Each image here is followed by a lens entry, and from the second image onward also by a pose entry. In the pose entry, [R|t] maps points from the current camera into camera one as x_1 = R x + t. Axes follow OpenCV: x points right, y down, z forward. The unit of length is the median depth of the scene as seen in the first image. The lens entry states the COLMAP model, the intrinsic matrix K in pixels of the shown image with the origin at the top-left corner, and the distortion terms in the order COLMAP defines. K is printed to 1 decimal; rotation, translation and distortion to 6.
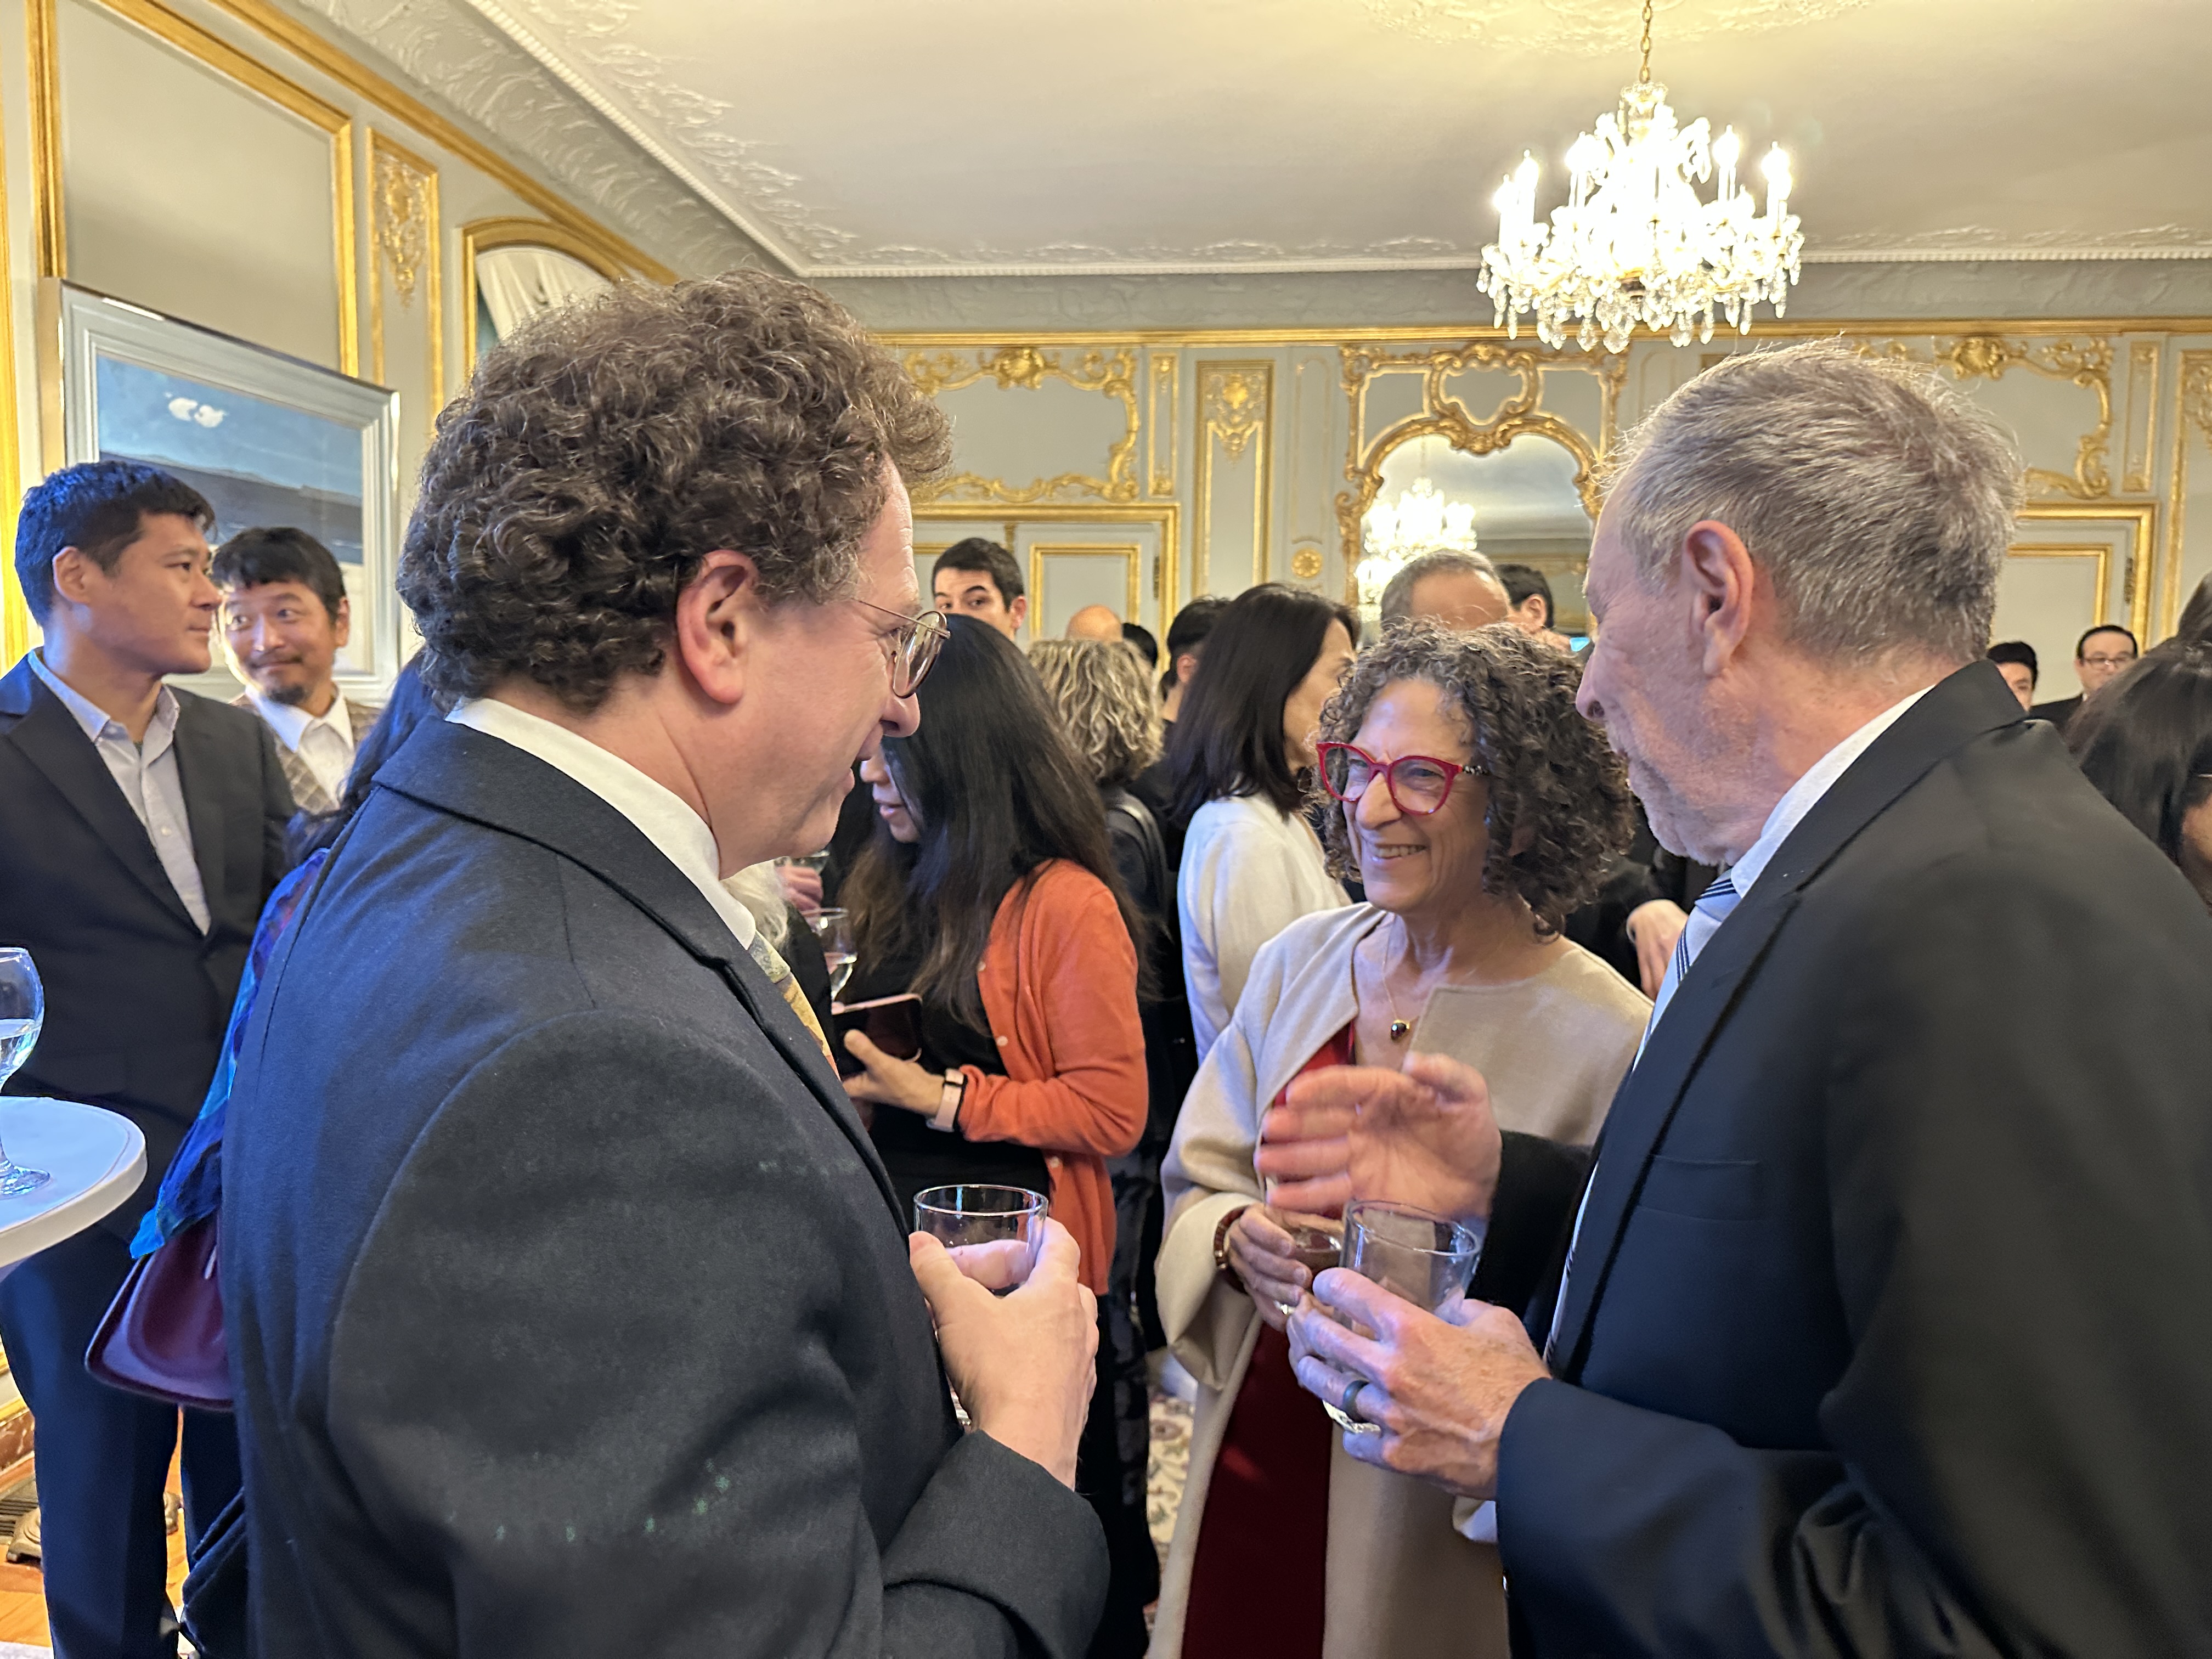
lens RADIAL K [[1562.0, 0, 1102.2], [0, 1562.0, 826.7], [0, 0, 1]] dist [0.039462, -0.039790]
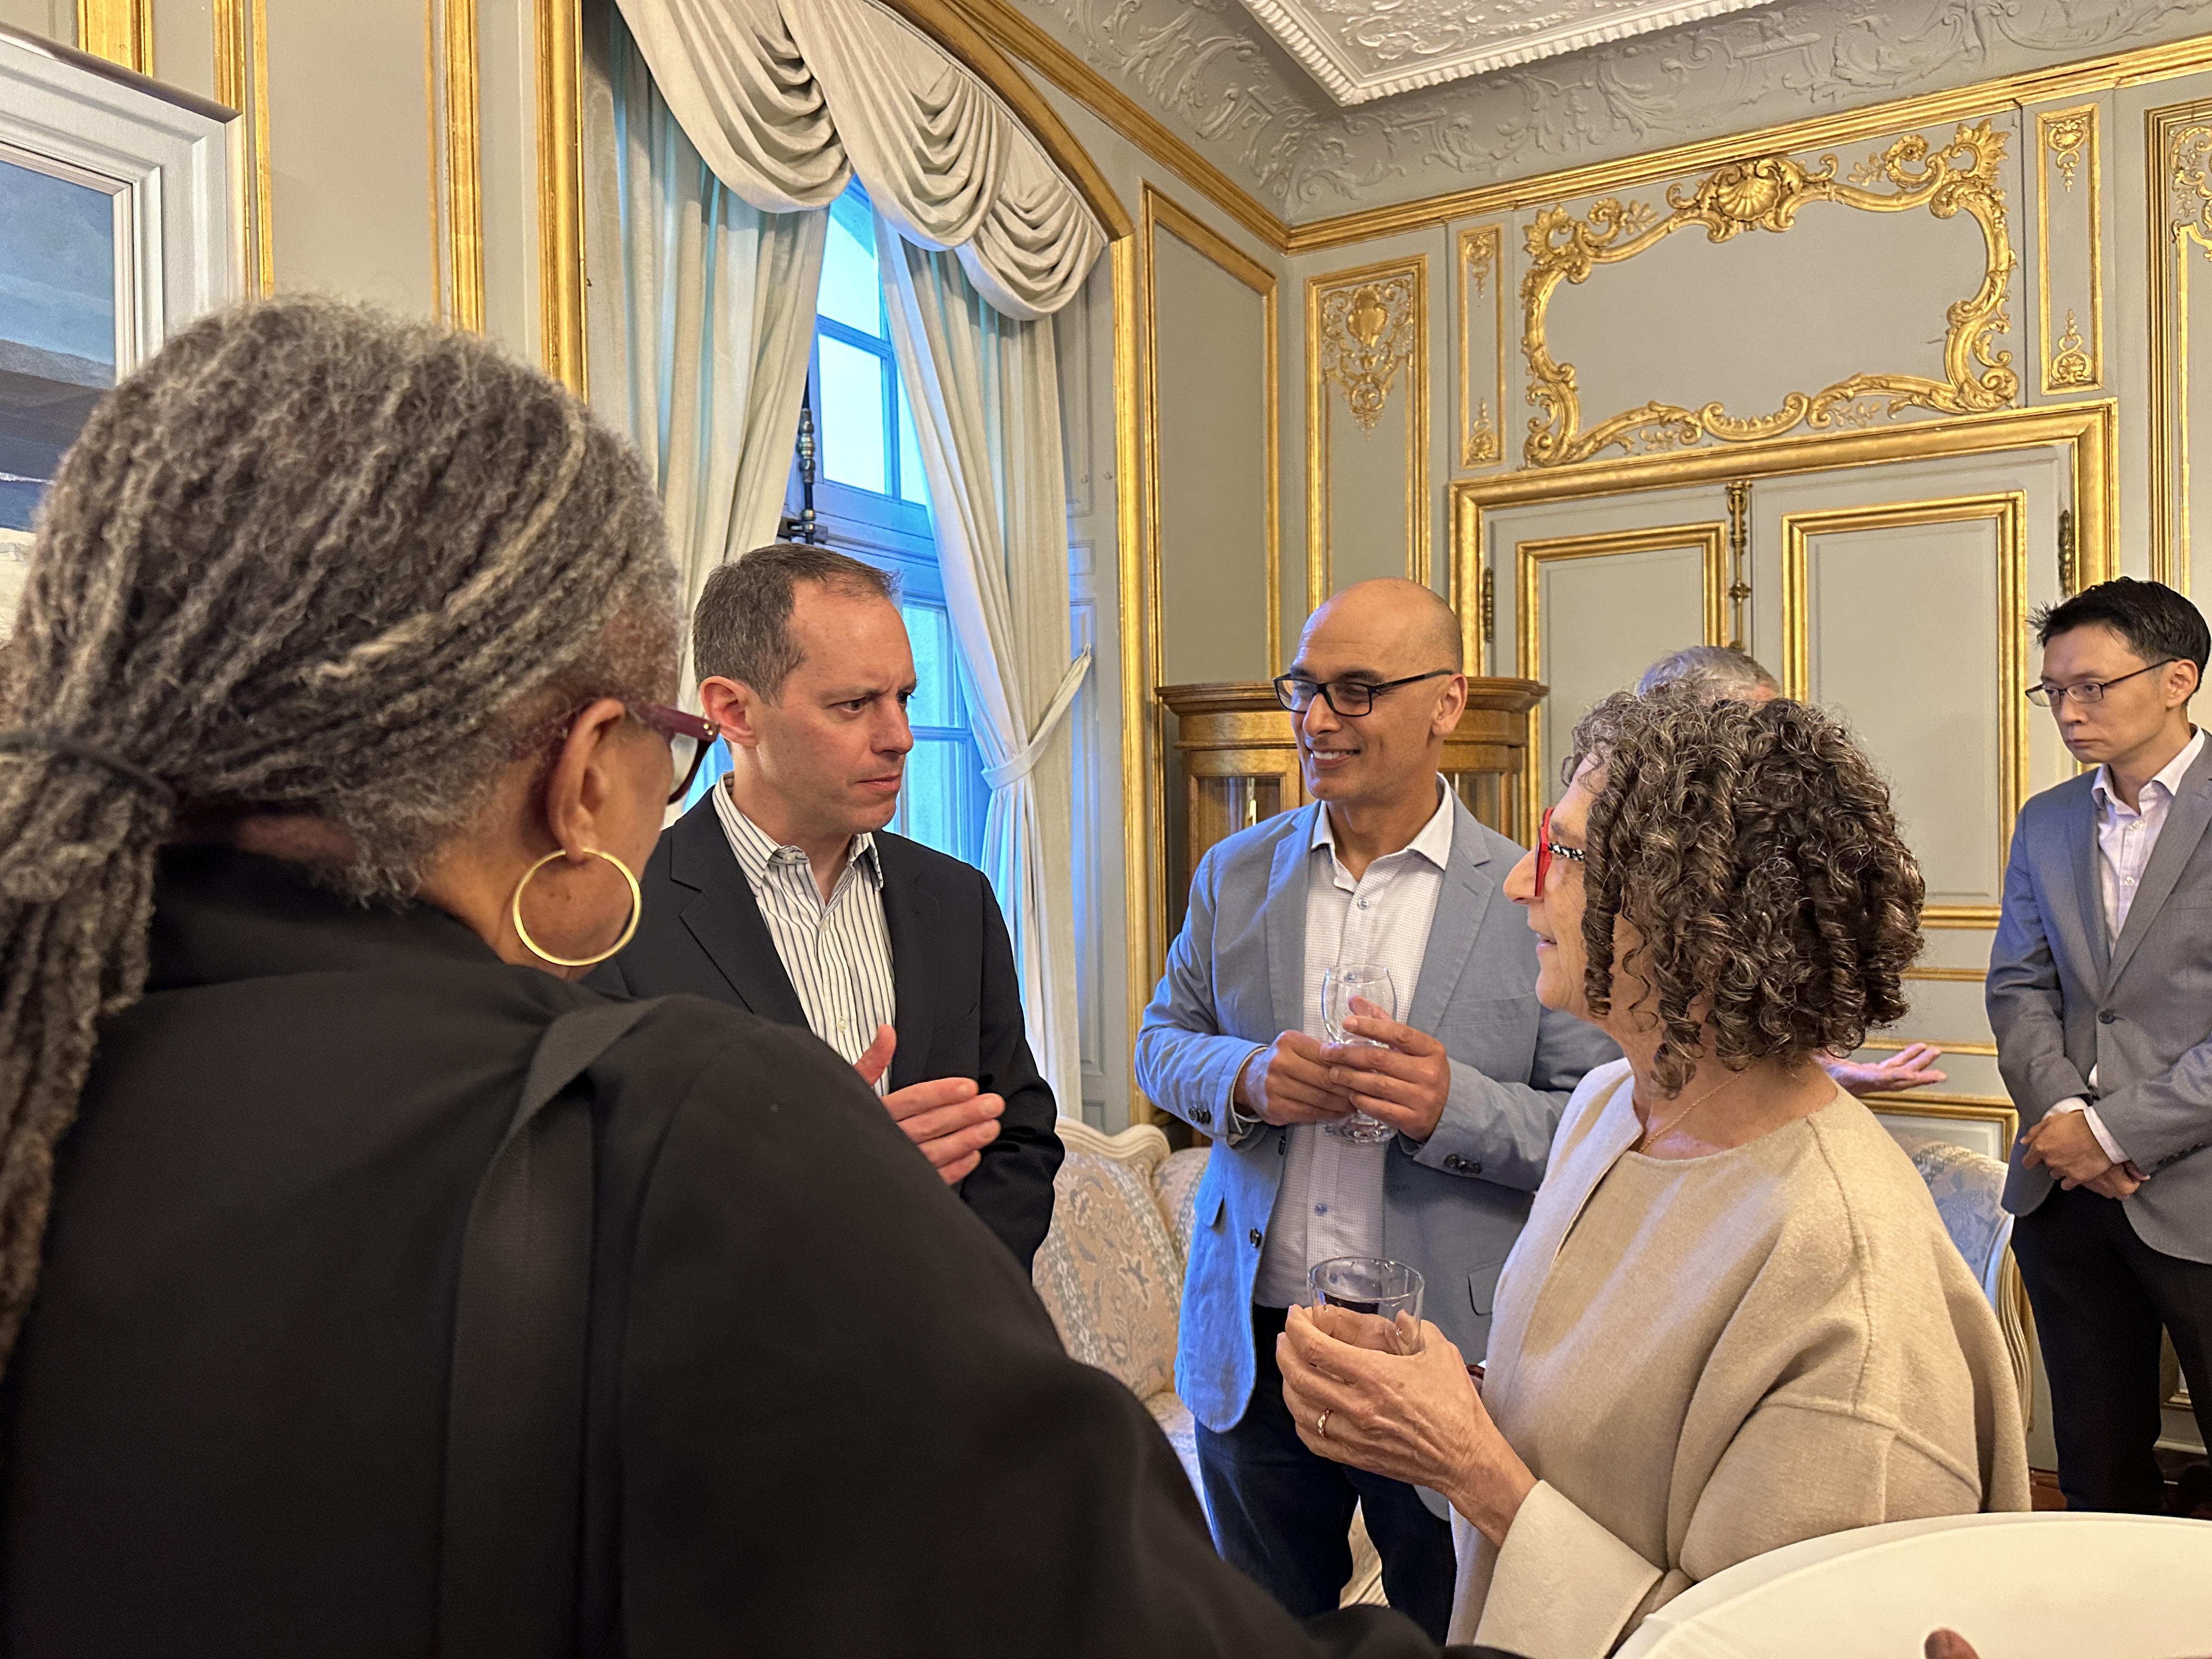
lens RADIAL K [[1562.0, 0, 1100.8], [0, 1562.0, 821.6], [0, 0, 1]] dist [0.039462, -0.039790]
pose [[0.920891, -0.023346, -0.389121, -0.053165], [-0.004858, 0.997440, -0.071340, -0.038969], [0.389790, 0.067587, 0.918420, 0.431120]]
